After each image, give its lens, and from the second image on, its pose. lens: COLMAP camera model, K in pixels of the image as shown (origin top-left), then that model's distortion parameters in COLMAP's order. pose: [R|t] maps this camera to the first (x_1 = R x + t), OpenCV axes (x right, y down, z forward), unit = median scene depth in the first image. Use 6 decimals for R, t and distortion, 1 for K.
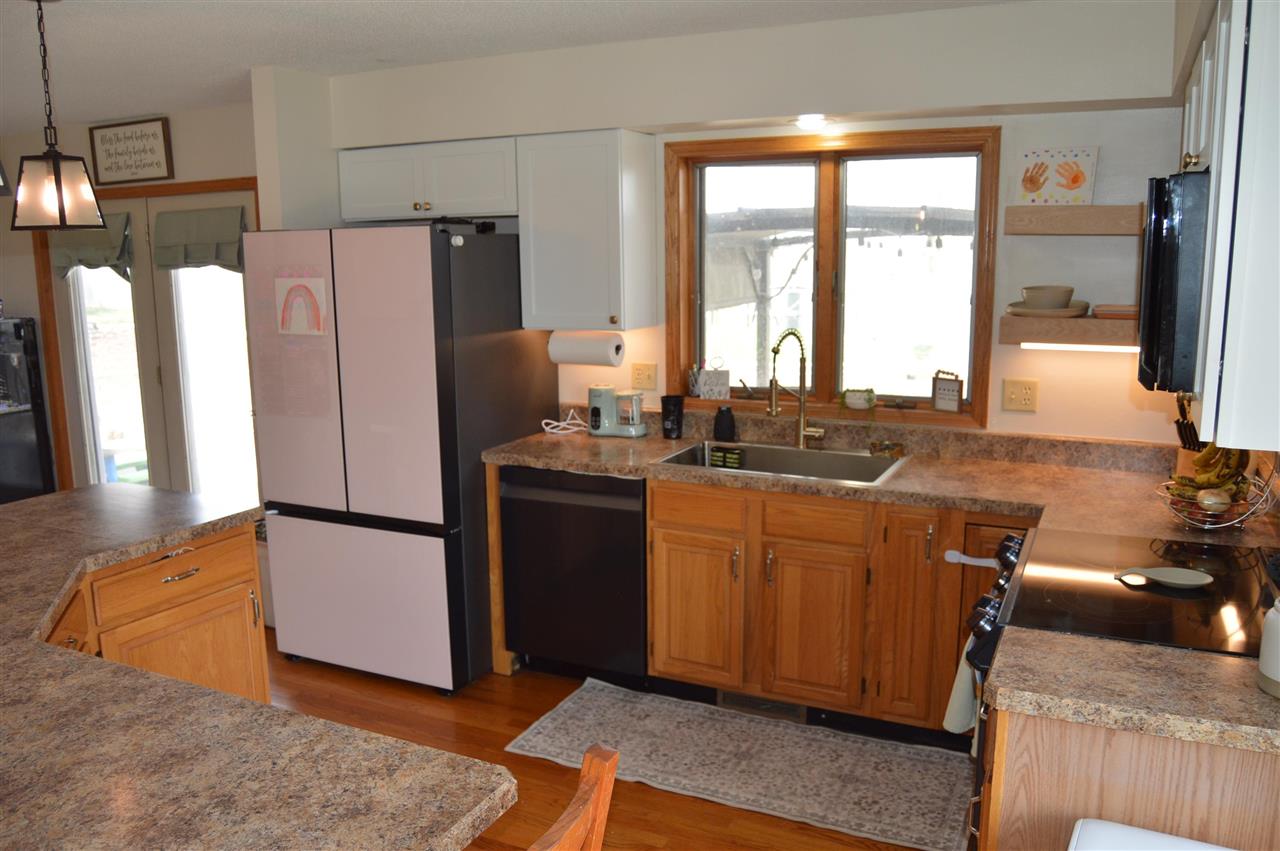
lens RADIAL K [[1013.1, 0, 647.6], [0, 1013.1, 436.0], [0, 0, 1]] dist [-0.089207, 0.036272]
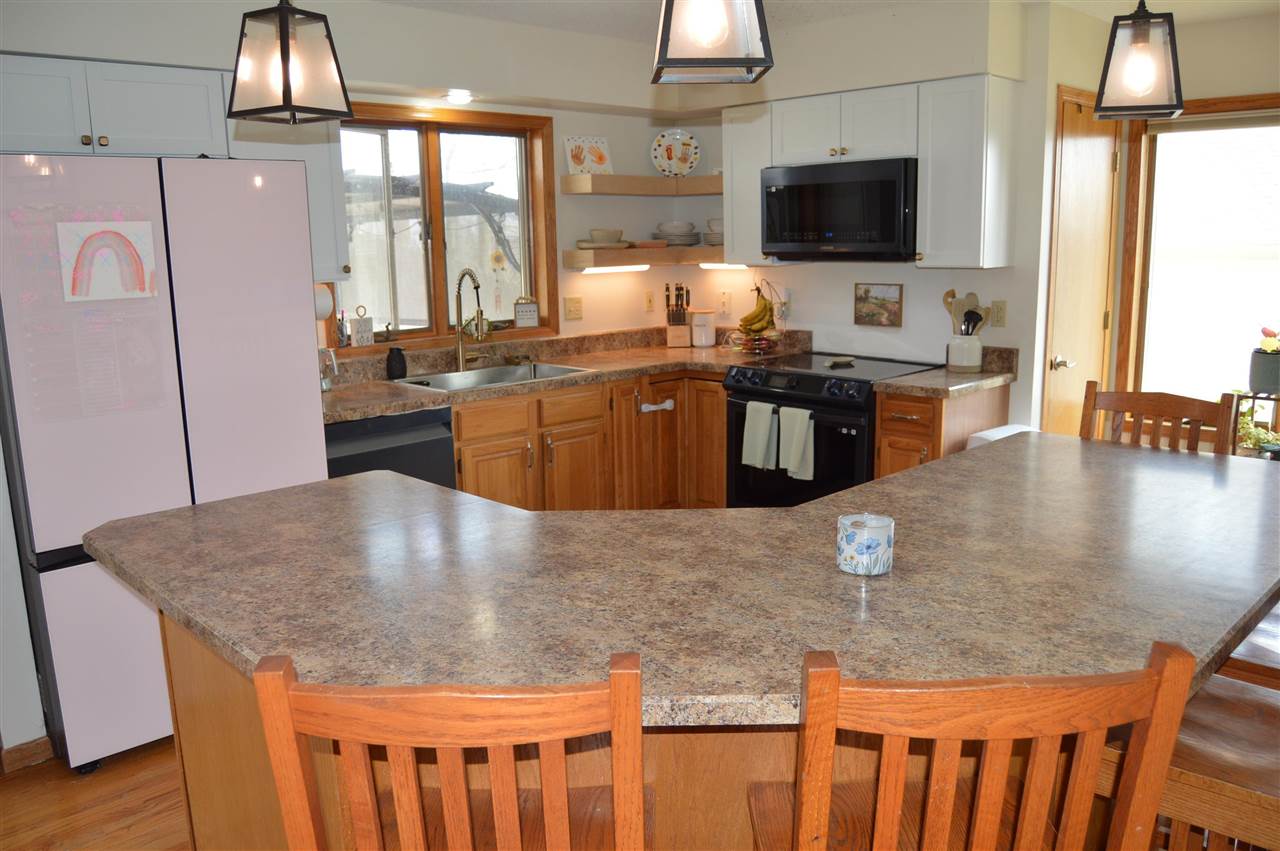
lens RADIAL K [[1013.1, 0, 643.9], [0, 1013.1, 429.2], [0, 0, 1]] dist [-0.089207, 0.036272]
pose [[0.330734, -0.174019, 0.927541, -0.944446], [0.187355, 0.975396, 0.116192, -0.020395], [-0.924940, 0.135351, 0.355200, 0.411789]]
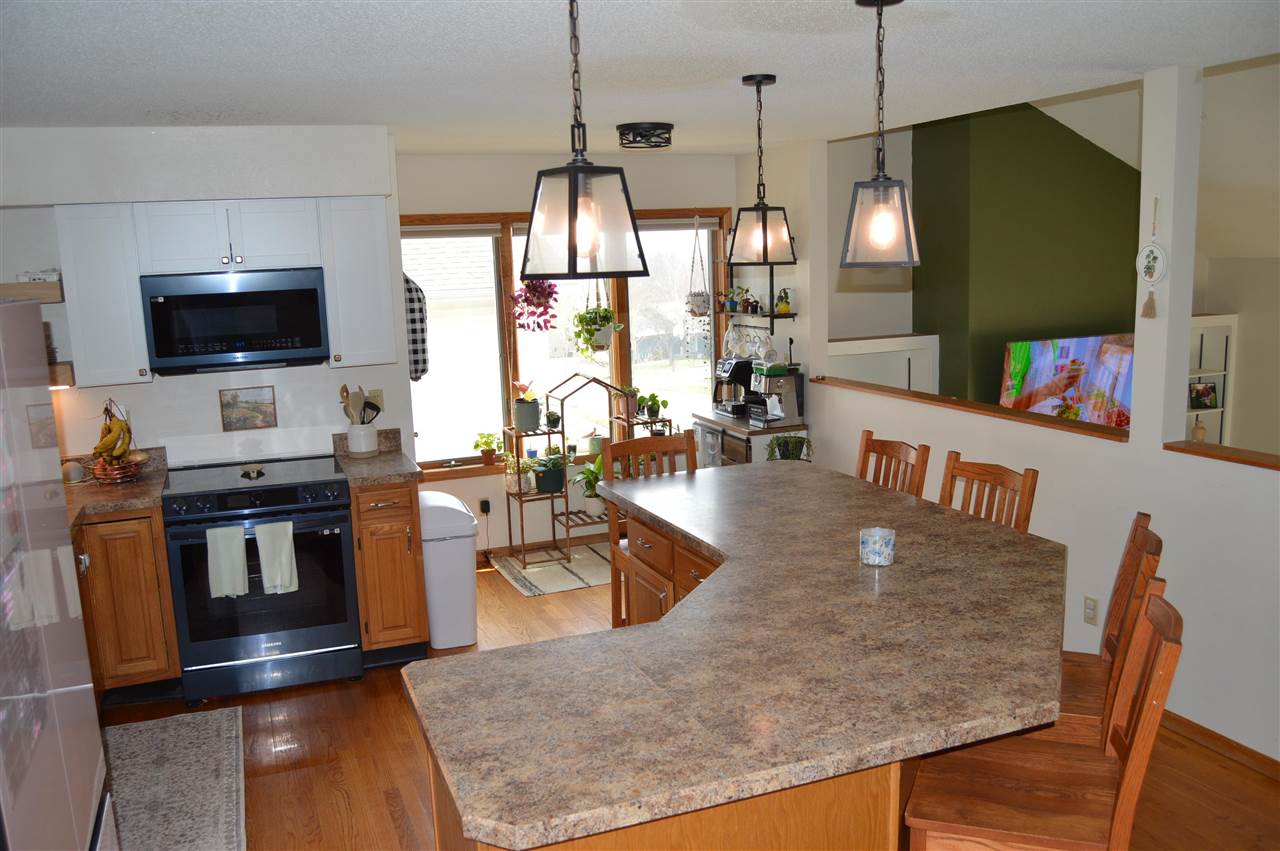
lens RADIAL K [[1013.1, 0, 632.6], [0, 1013.1, 433.1], [0, 0, 1]] dist [-0.089207, 0.036272]
pose [[-0.733840, -0.082040, 0.674350, -0.846345], [0.164223, 0.941813, 0.293290, -0.236935], [-0.659173, 0.325972, -0.677668, 1.132157]]
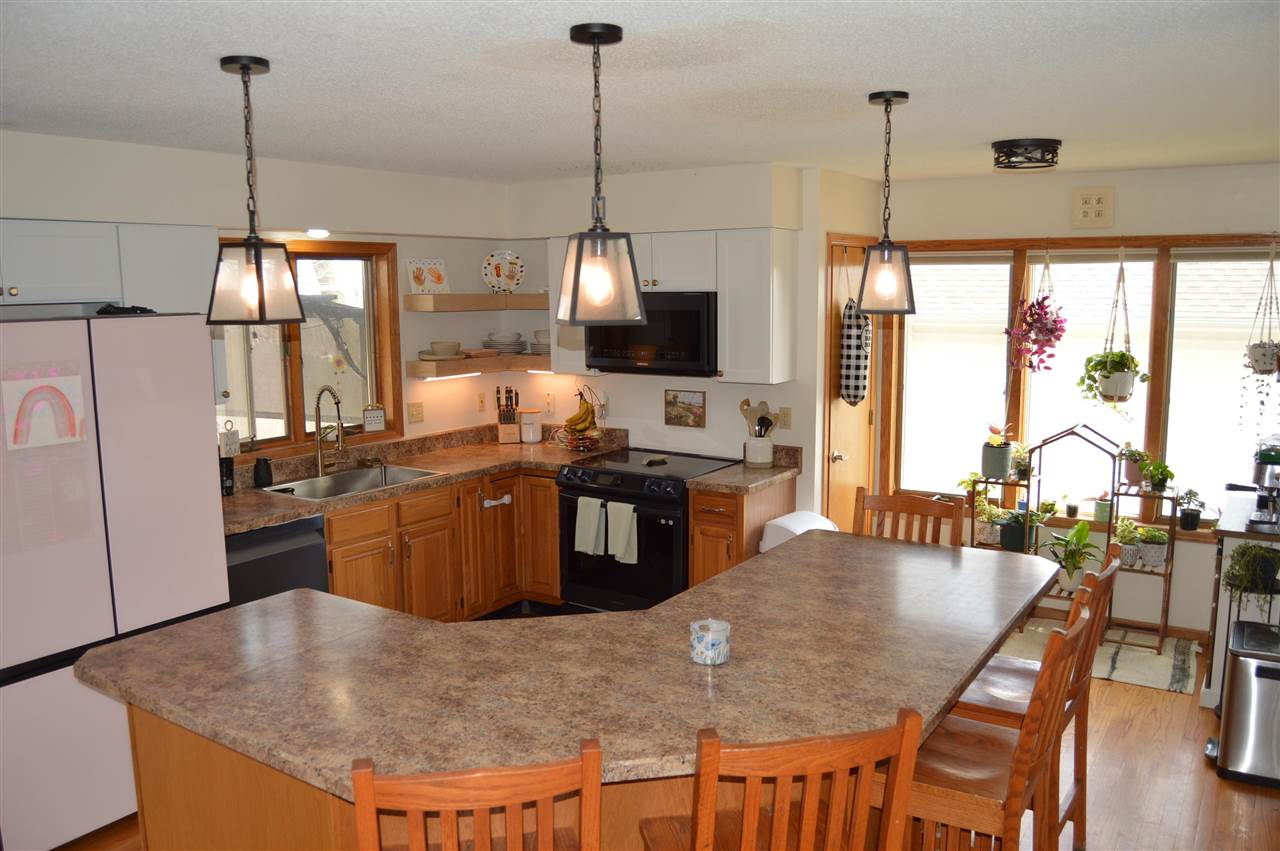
lens RADIAL K [[1013.1, 0, 636.8], [0, 1013.1, 428.1], [0, 0, 1]] dist [-0.089207, 0.036272]
pose [[0.133704, -0.129459, 0.982529, -1.129947], [0.188004, 0.976741, 0.103112, -0.112386], [-0.973025, 0.170933, 0.154933, 0.410824]]
